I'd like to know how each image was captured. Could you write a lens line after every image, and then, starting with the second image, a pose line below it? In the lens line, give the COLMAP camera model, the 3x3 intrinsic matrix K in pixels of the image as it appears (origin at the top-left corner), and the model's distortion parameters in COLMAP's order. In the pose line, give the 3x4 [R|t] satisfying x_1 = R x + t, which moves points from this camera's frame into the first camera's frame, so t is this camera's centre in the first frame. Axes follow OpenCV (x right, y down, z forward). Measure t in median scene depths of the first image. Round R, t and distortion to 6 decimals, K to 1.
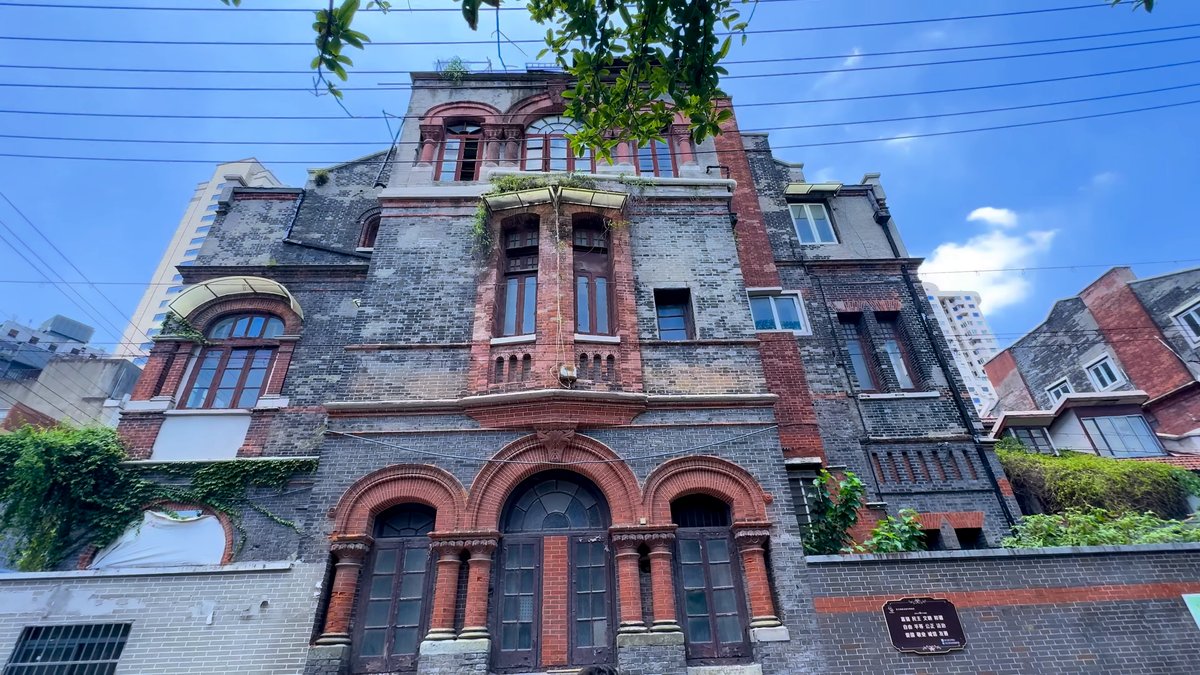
lens RADIAL K [[526.0, 0, 601.4], [0, 526.0, 338.2], [0, 0, 1]] dist [-0.001706, -0.000041]
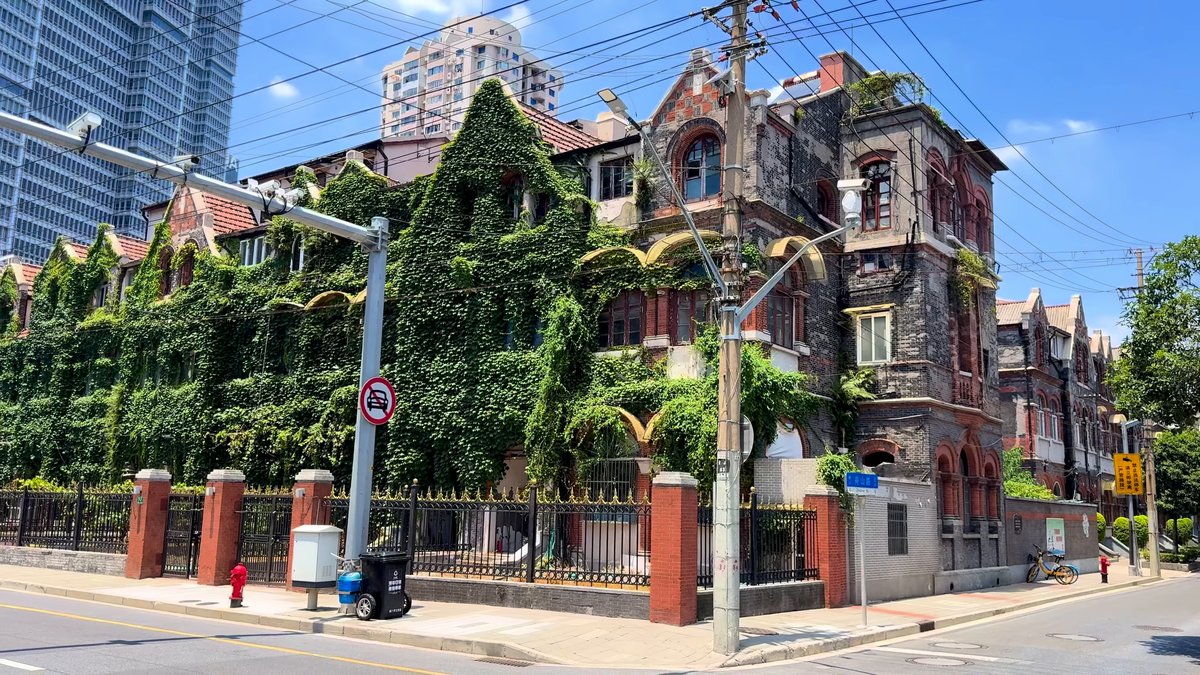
lens RADIAL K [[987.7, 0, 602.2], [0, 987.7, 339.3], [0, 0, 1]] dist [0.063027, -0.060928]
pose [[0.627191, 0.185961, 0.756340, -3.261099], [-0.446145, 0.881756, 0.153166, -0.066085], [-0.638425, -0.433502, 0.635995, -0.301722]]
